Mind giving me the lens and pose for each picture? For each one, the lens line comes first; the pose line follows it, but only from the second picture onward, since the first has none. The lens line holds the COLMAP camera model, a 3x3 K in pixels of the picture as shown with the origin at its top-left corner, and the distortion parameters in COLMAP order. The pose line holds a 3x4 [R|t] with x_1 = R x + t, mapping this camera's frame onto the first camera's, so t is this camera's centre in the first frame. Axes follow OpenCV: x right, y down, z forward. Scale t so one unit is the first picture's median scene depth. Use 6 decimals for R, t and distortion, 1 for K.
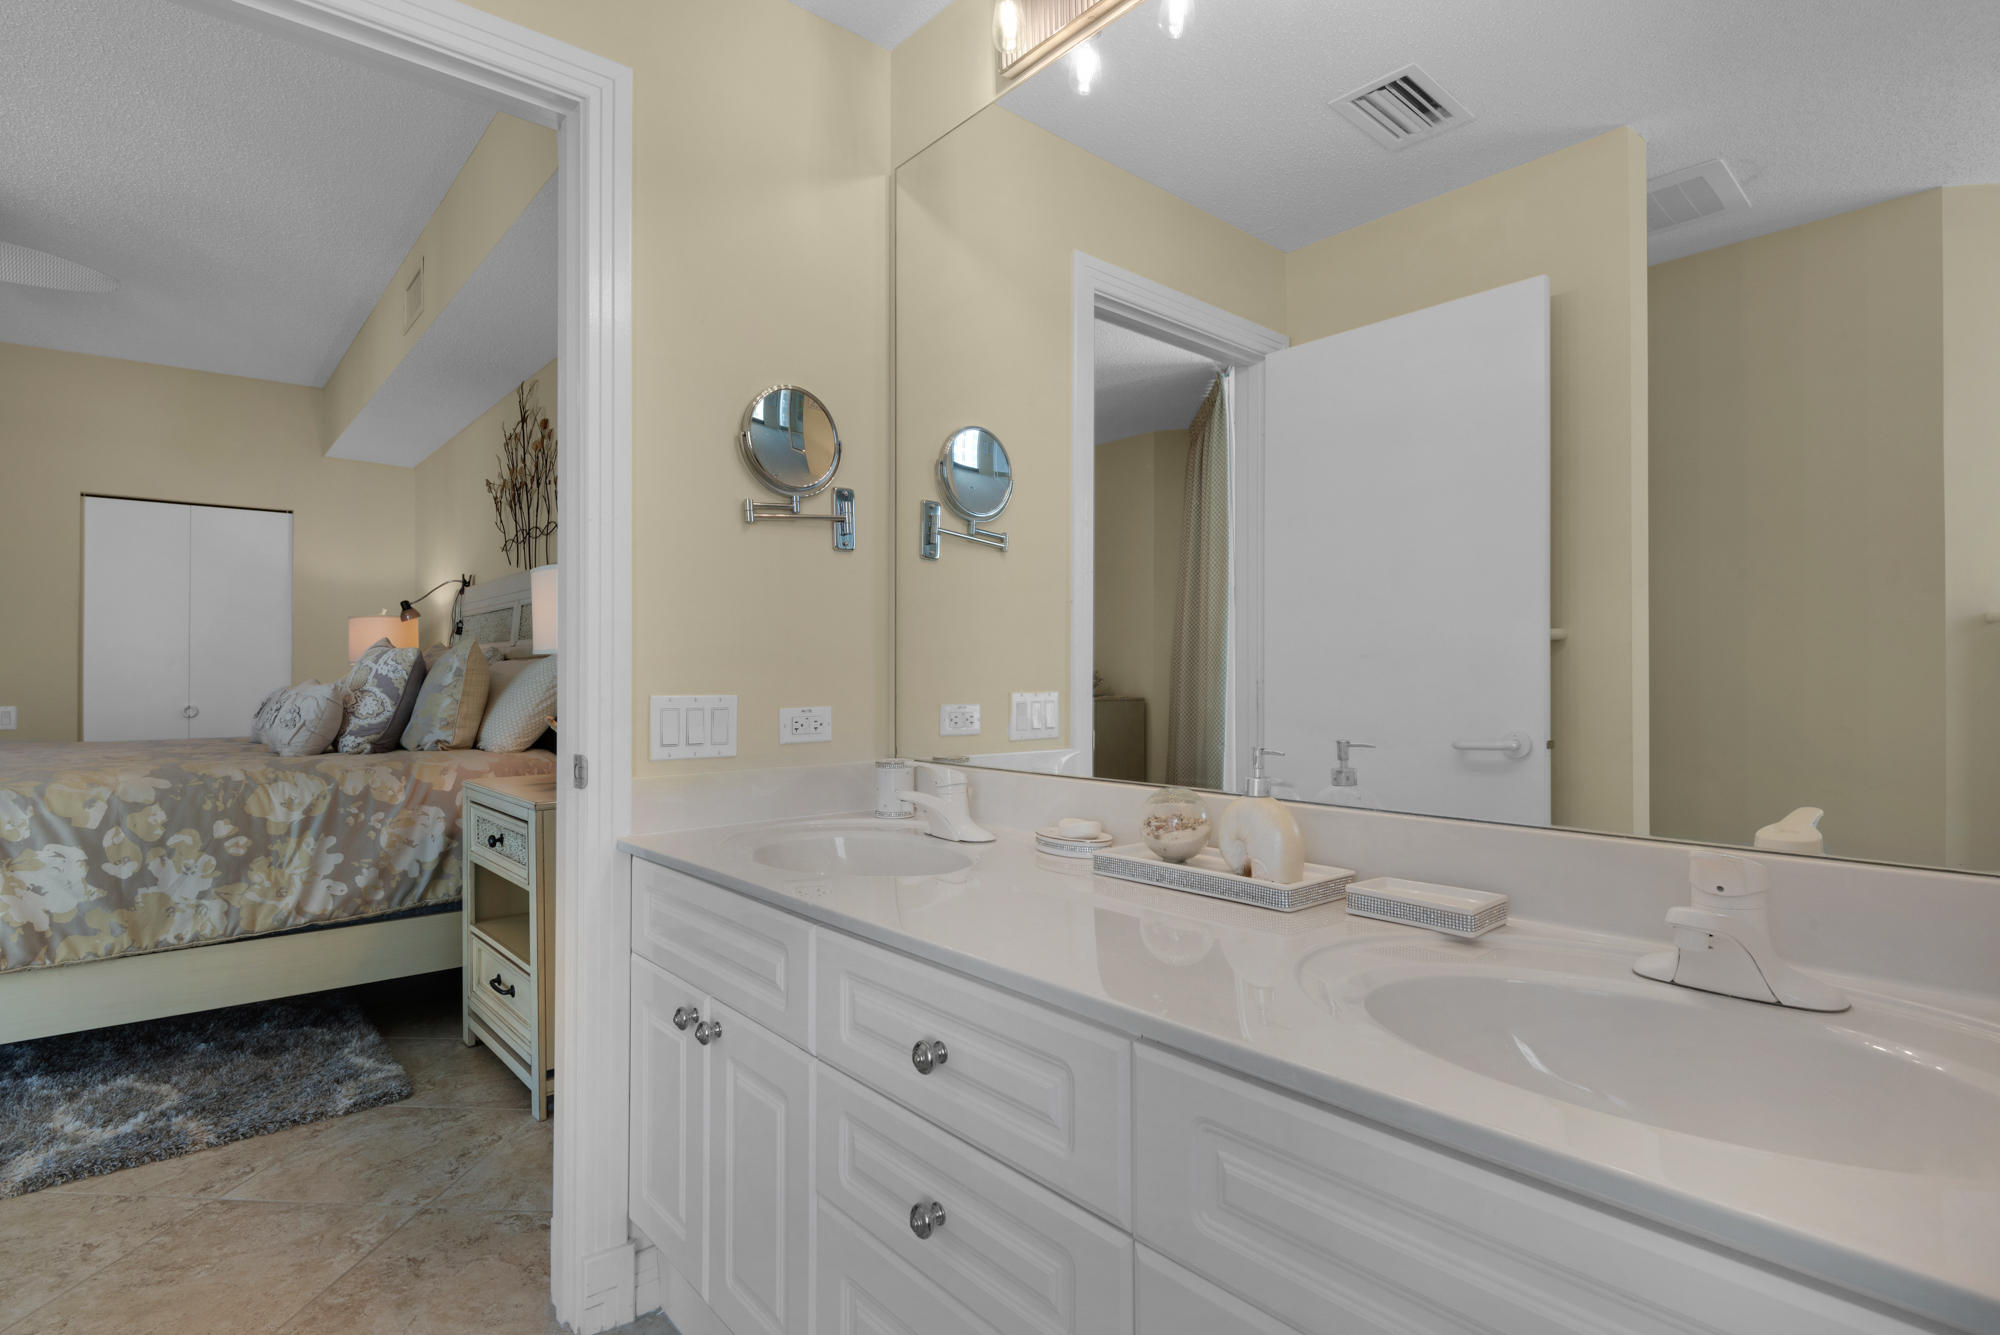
lens RADIAL K [[991.2, 0, 1009.1], [0, 991.2, 663.6], [0, 0, 1]] dist [0.014329, -0.012126]
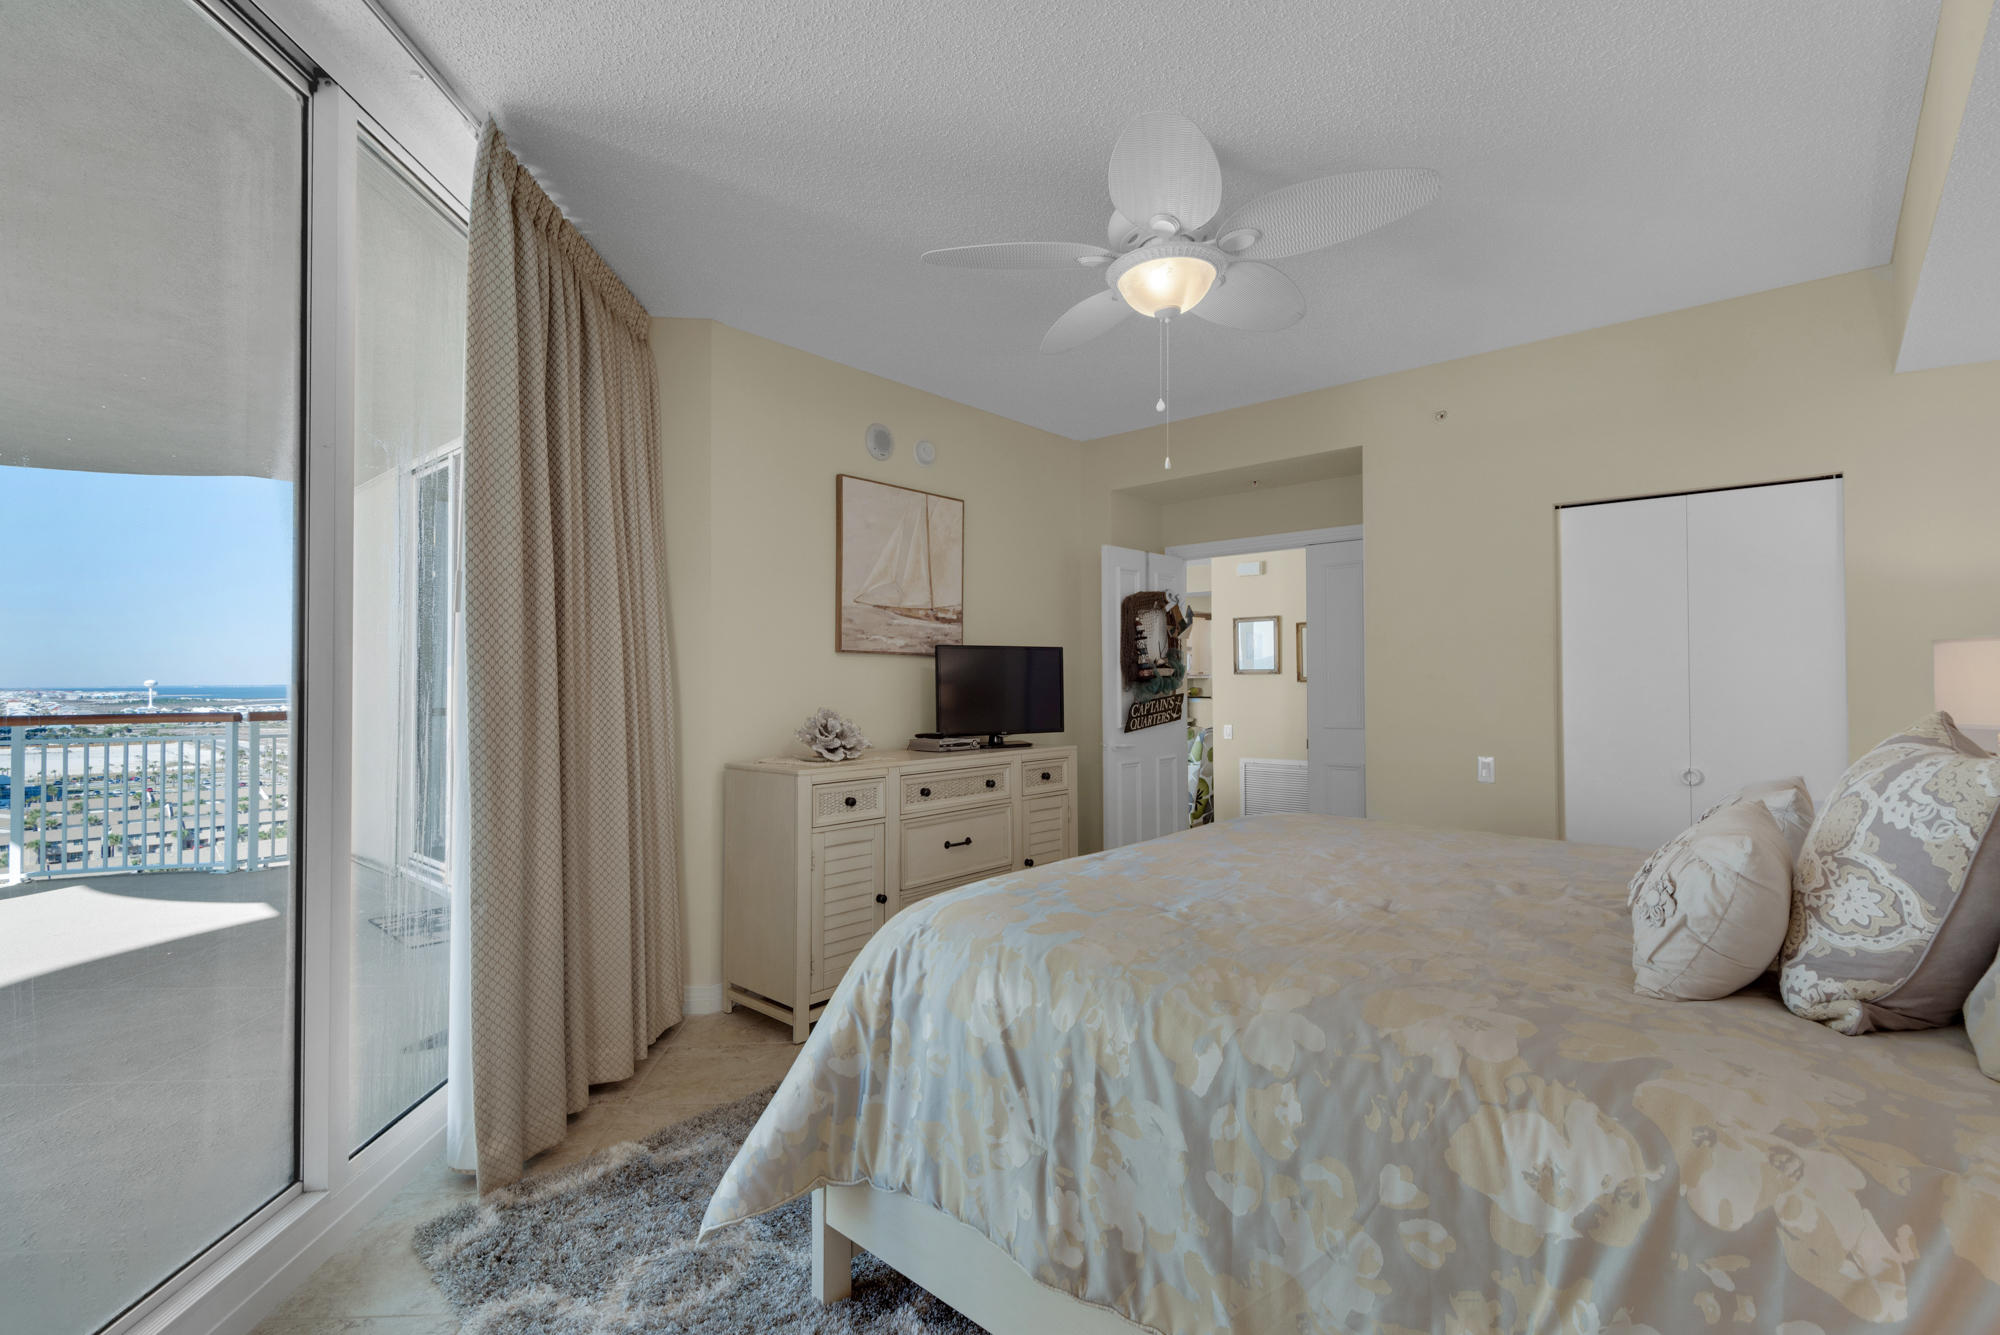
lens RADIAL K [[914.2, 0, 991.4], [0, 914.2, 669.9], [0, 0, 1]] dist [0.023147, -0.012210]
pose [[0.125480, -0.005149, -0.992083, -0.383908], [0.007206, 0.999965, -0.004278, -0.057007], [0.992070, -0.006613, 0.125512, 0.725153]]
